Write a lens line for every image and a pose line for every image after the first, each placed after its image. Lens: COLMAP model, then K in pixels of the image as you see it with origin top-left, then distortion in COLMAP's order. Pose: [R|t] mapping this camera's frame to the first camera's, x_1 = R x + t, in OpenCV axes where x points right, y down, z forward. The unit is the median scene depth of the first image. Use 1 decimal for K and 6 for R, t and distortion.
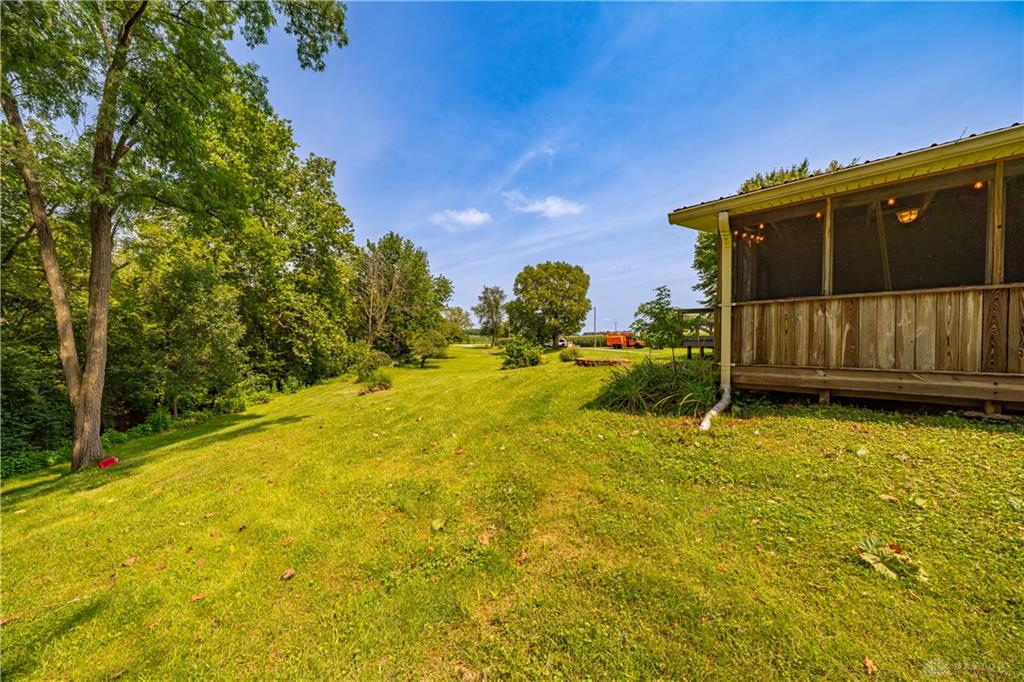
lens RADIAL K [[357.1, 0, 507.1], [0, 357.1, 343.0], [0, 0, 1]] dist [0.000086, -0.000014]
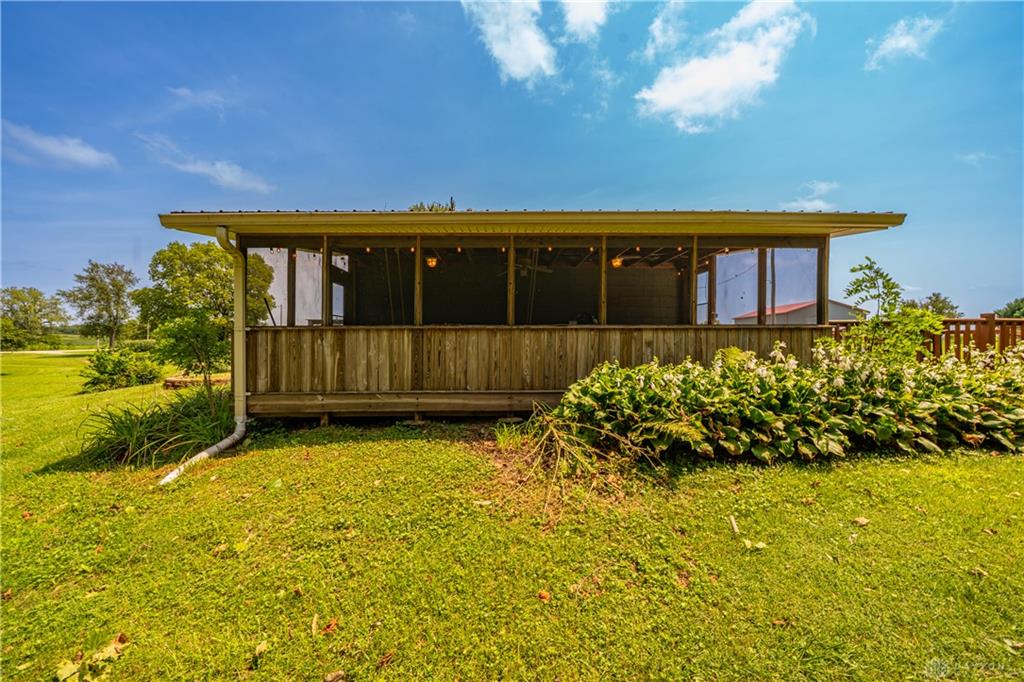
lens RADIAL K [[357.1, 0, 509.5], [0, 357.1, 339.4], [0, 0, 1]] dist [0.000086, -0.000014]
pose [[0.698391, 0.001151, 0.715716, 0.447466], [0.009959, 0.999886, -0.011326, -0.063927], [-0.715648, 0.015038, 0.698300, -0.134904]]
